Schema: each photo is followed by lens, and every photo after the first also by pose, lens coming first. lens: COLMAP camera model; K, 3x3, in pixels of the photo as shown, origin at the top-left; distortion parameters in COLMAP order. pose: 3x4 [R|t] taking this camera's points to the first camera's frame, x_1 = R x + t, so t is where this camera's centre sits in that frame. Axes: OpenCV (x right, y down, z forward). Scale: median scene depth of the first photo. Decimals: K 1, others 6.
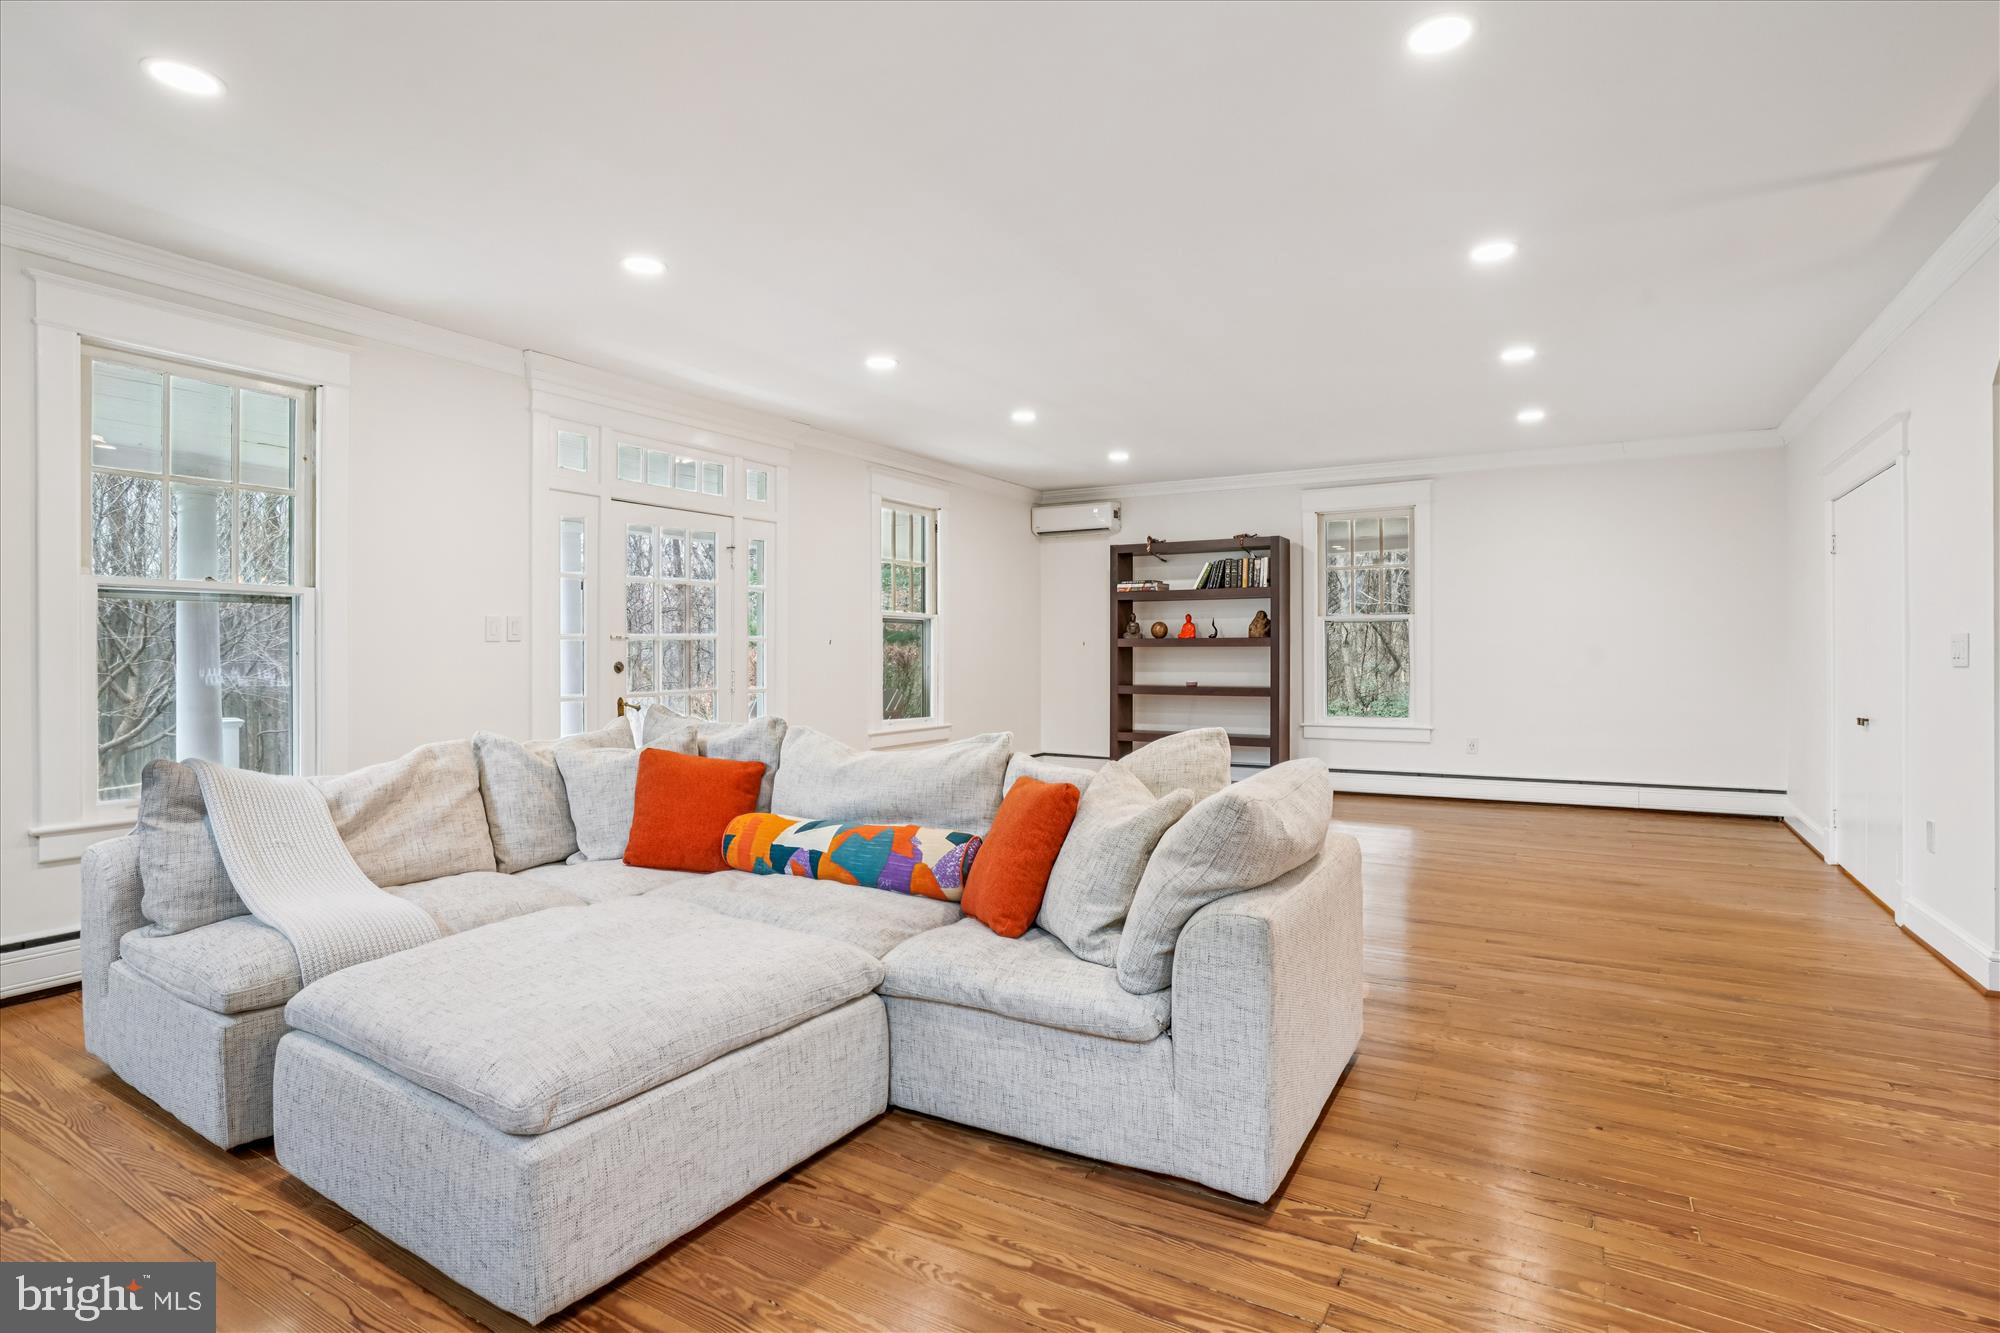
lens RADIAL K [[973.7, 0, 997.8], [0, 973.7, 668.6], [0, 0, 1]] dist [-0.014091, 0.003259]
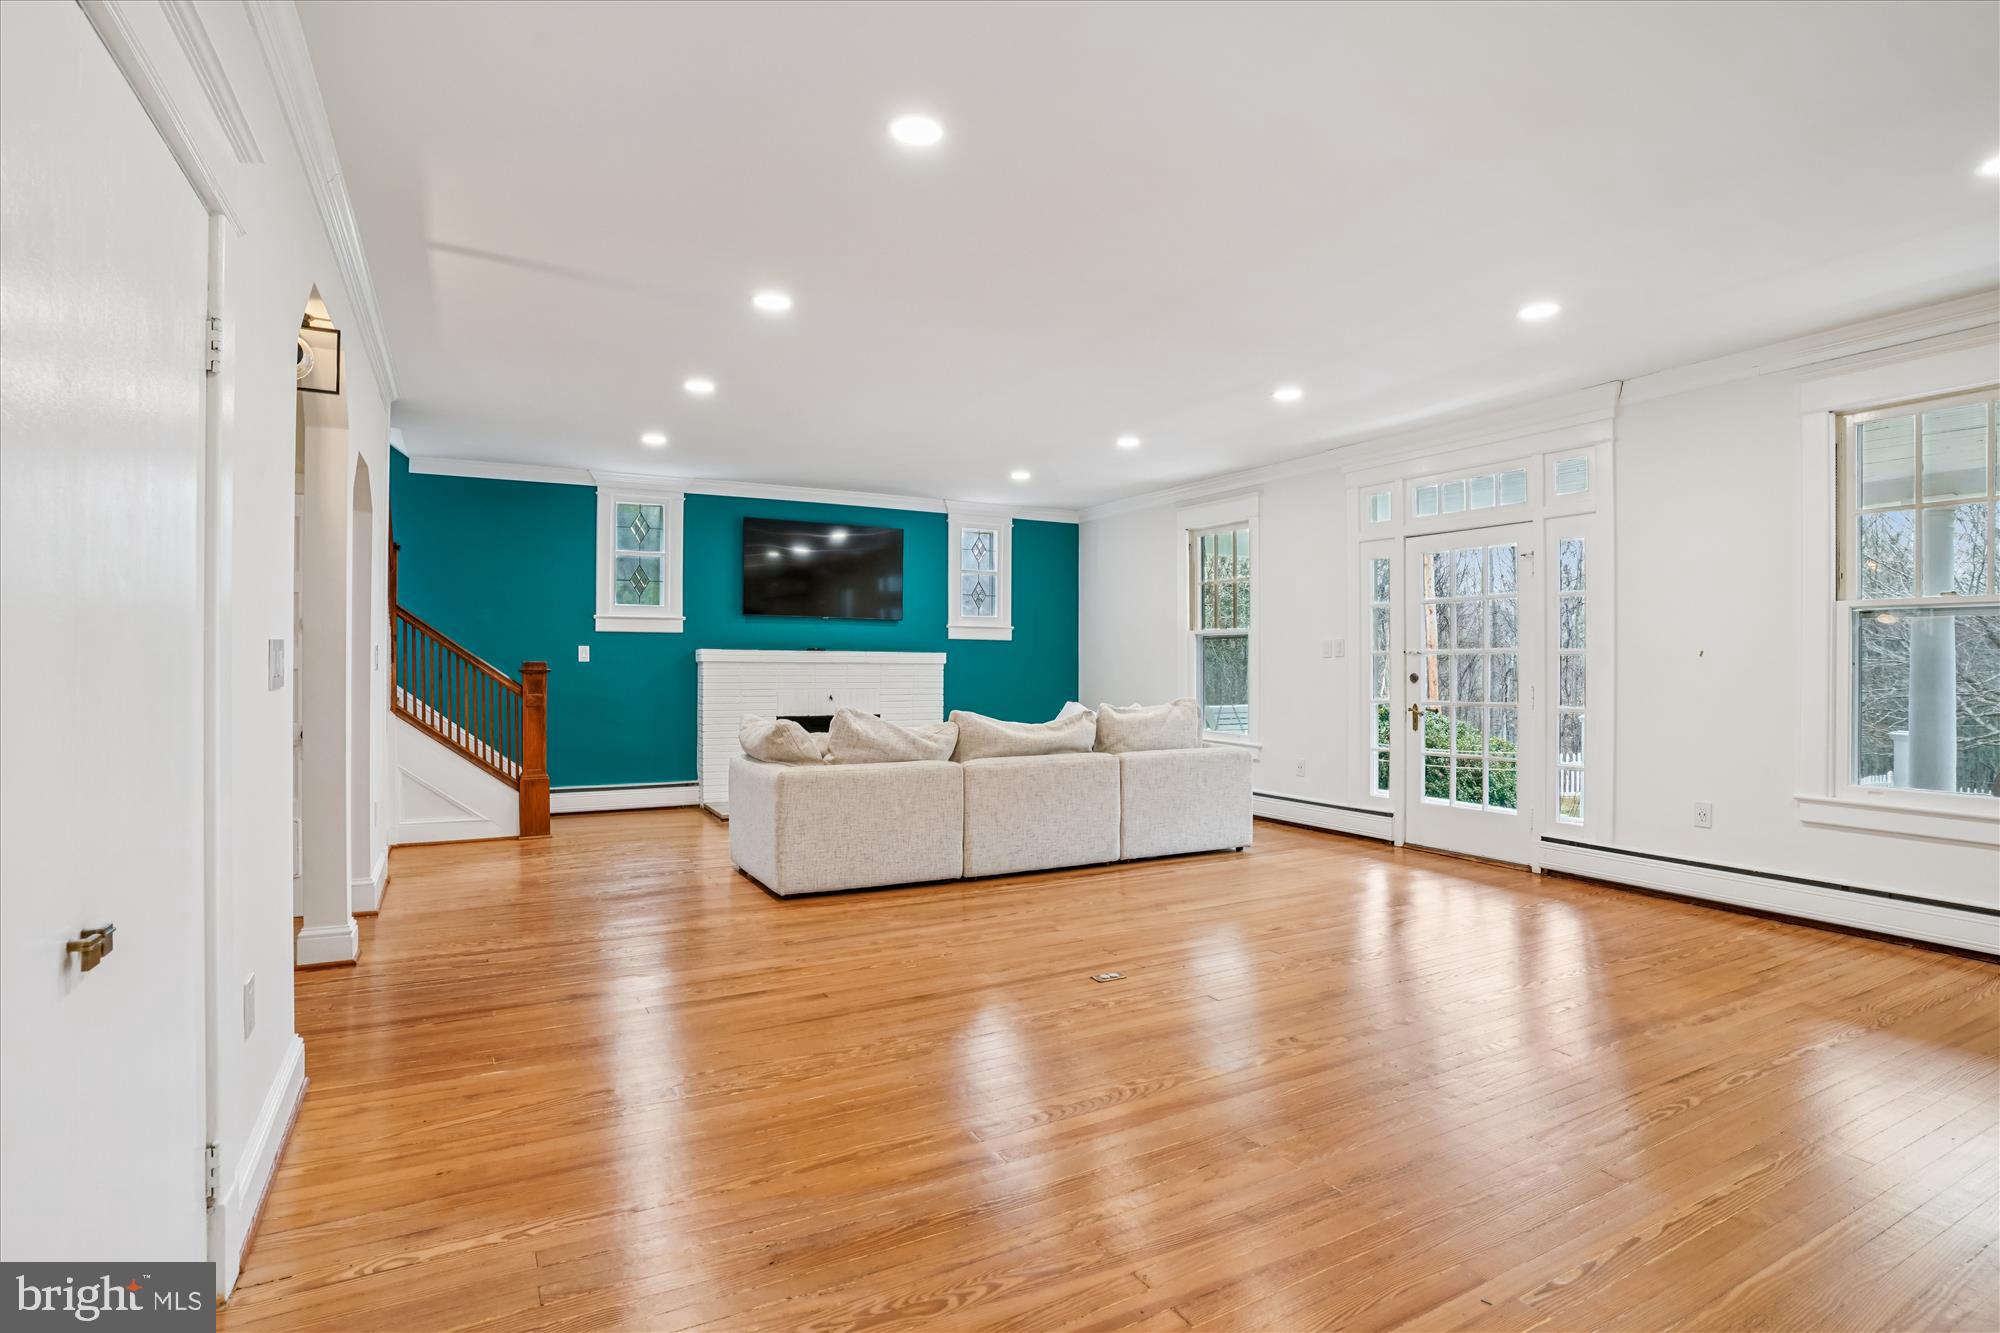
lens RADIAL K [[973.7, 0, 997.6], [0, 973.7, 651.8], [0, 0, 1]] dist [-0.014091, 0.003259]
pose [[-0.510248, 0.004188, -0.860017, 0.948383], [-0.008991, 0.999908, 0.010204, -0.029756], [0.859980, 0.012939, -0.510164, 1.272344]]
